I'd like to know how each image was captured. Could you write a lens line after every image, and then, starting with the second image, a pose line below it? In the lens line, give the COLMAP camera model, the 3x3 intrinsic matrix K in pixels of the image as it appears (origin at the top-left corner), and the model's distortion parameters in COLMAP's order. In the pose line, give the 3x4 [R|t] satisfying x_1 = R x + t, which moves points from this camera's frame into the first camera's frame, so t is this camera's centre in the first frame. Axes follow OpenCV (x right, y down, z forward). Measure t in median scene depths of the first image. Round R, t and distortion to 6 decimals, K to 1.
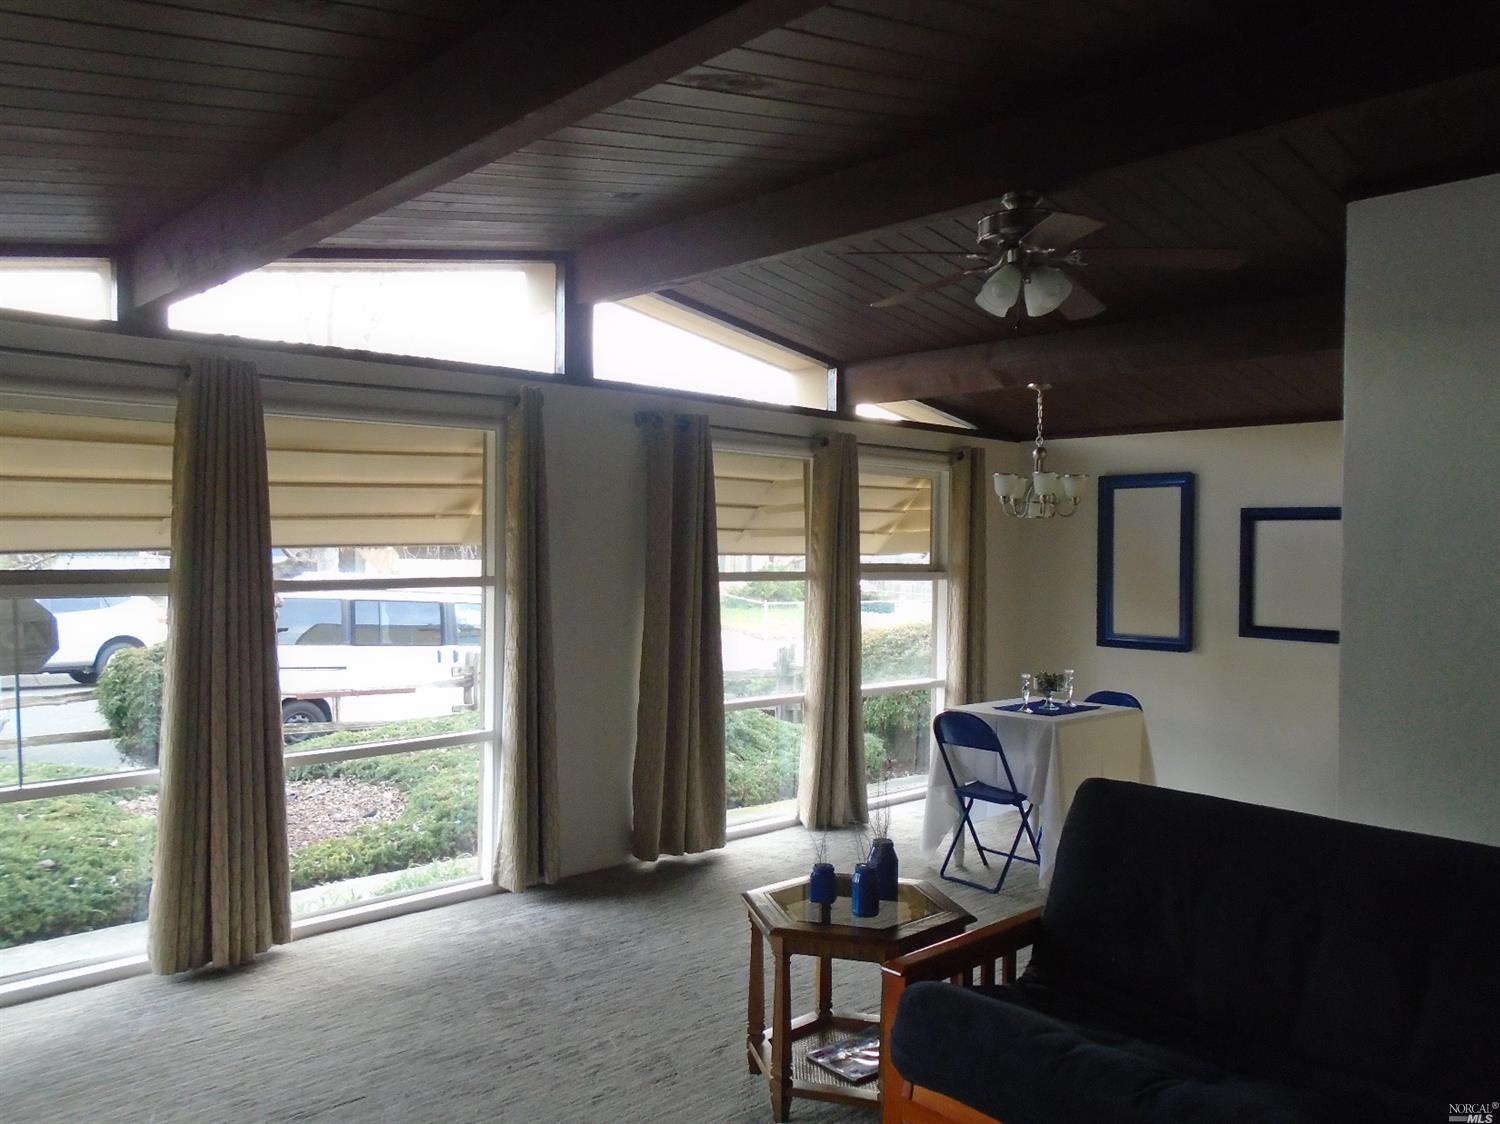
lens RADIAL K [[1143.0, 0, 750.0], [0, 1143.0, 562.0], [0, 0, 1]] dist [0.004103, 0.004769]
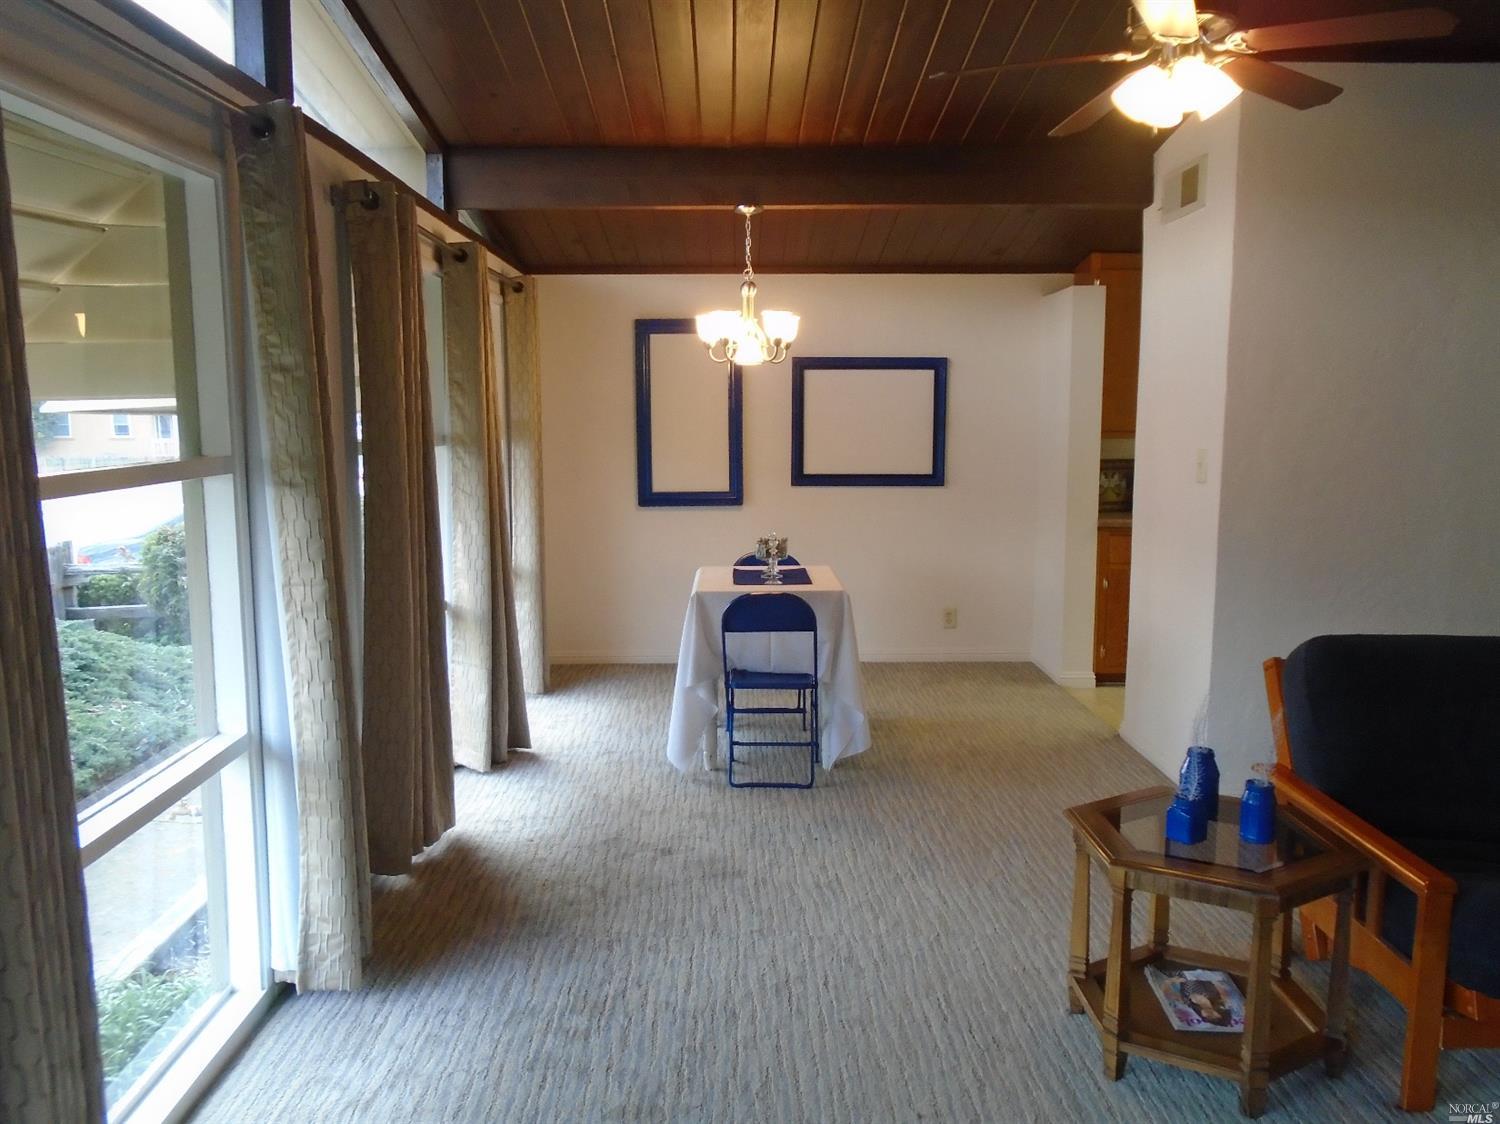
lens RADIAL K [[1153.6, 0, 749.1], [0, 1153.6, 545.5], [0, 0, 1]] dist [0.002349, -0.005005]
pose [[0.674327, -0.100233, 0.731599, -0.410851], [0.016689, 0.992560, 0.120604, -0.007372], [-0.738244, -0.069117, 0.670983, 0.395199]]
